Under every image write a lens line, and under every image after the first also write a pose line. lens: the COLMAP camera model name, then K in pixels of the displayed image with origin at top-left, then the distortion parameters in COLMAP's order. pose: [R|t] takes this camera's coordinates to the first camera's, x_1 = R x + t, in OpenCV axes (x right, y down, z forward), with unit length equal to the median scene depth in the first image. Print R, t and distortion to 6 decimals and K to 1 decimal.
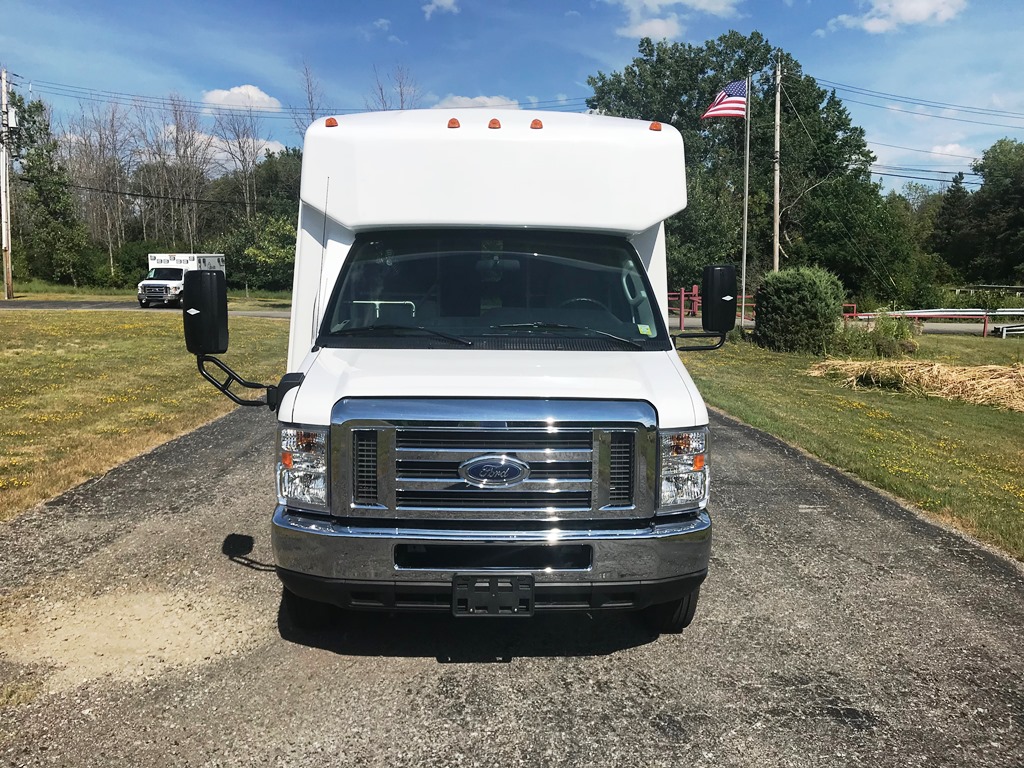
lens RADIAL K [[840.8, 0, 516.3], [0, 840.8, 385.5], [0, 0, 1]] dist [0.051003, -0.074141]
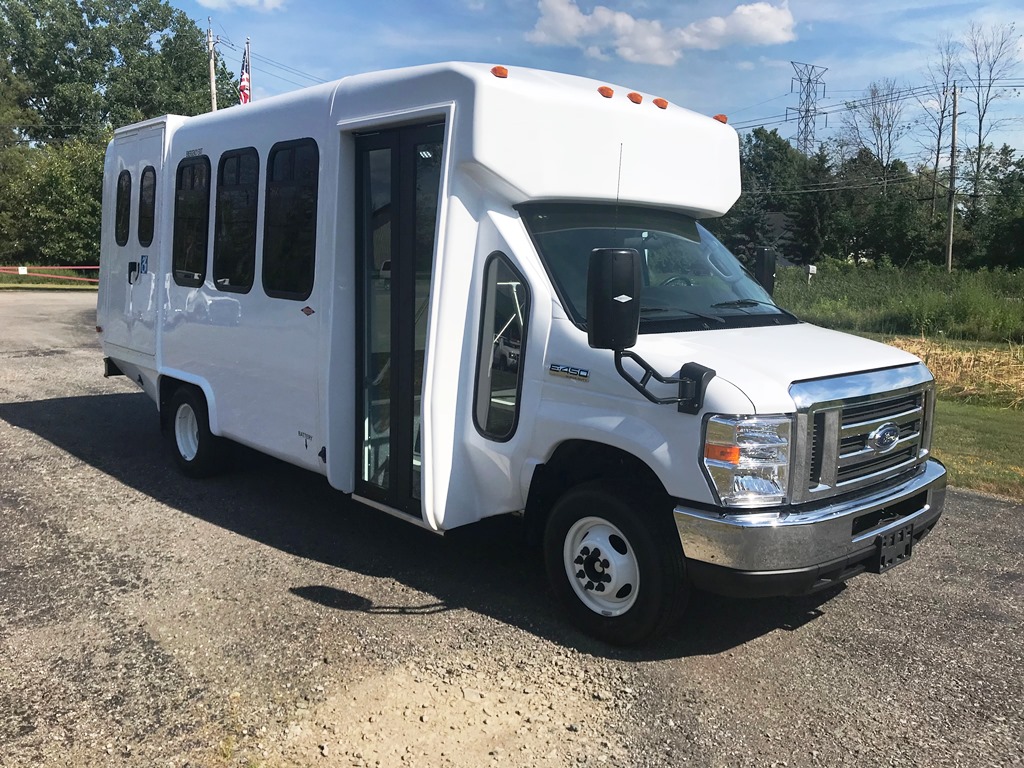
lens RADIAL K [[838.5, 0, 512.0], [0, 838.5, 384.0], [0, 0, 1]] dist [0.012762, -0.000249]
pose [[0.762317, -0.094771, 0.640228, -0.783016], [0.074513, 0.995495, 0.058637, -0.046811], [-0.642900, 0.003006, 0.765944, 0.343971]]
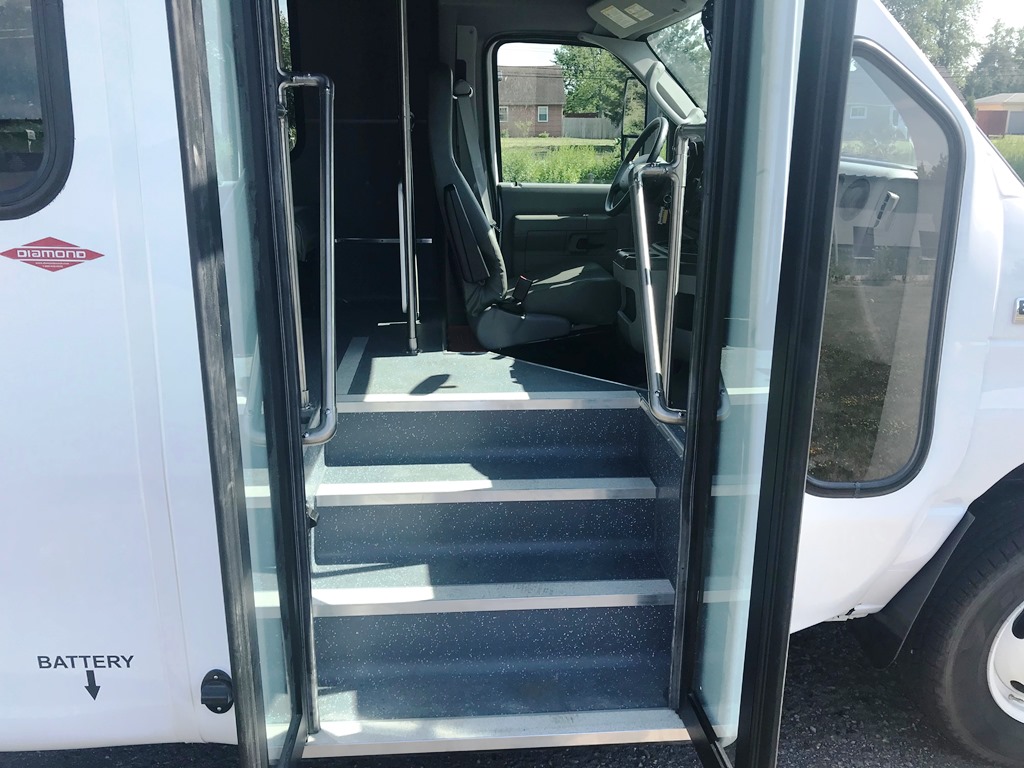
lens RADIAL K [[840.8, 0, 516.3], [0, 840.8, 385.5], [0, 0, 1]] dist [0.051003, -0.074141]
pose [[-0.044851, -0.299440, 0.953060, -0.593980], [0.125258, 0.944806, 0.302741, -0.122087], [-0.991110, 0.132957, -0.004868, 1.171377]]
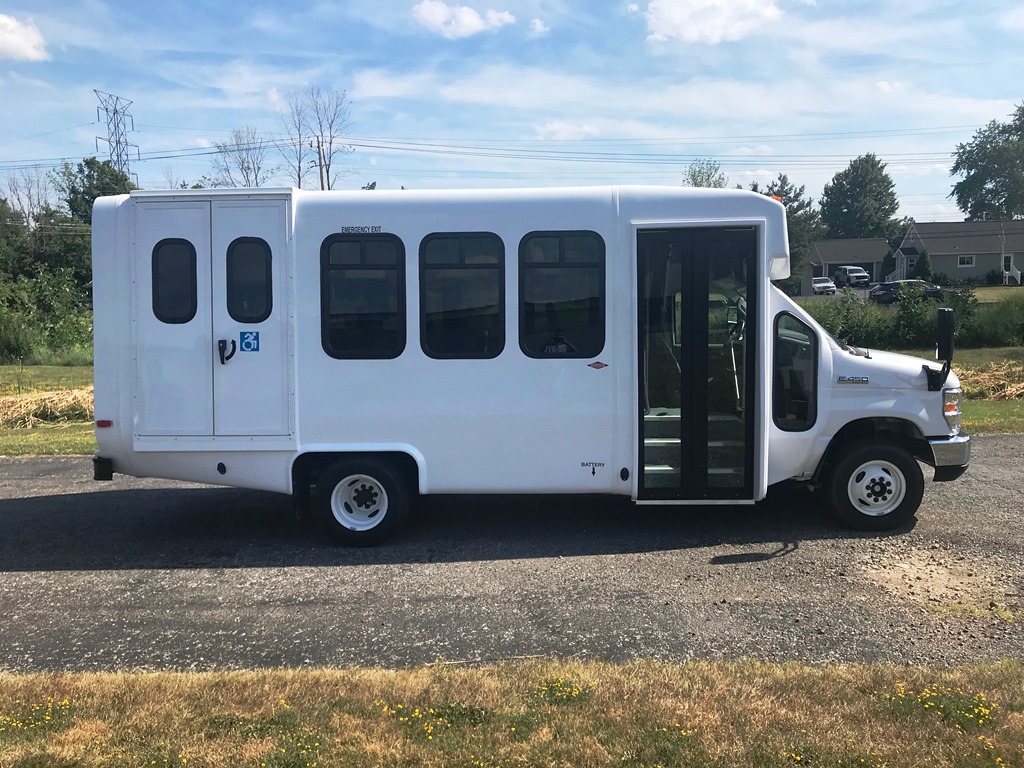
lens RADIAL K [[838.5, 0, 512.0], [0, 838.5, 384.0], [0, 0, 1]] dist [0.012762, -0.000249]
pose [[0.090241, -0.126803, 0.987814, -1.636678], [0.149336, 0.982370, 0.112462, -0.238418], [-0.984660, 0.137368, 0.107587, 1.322169]]
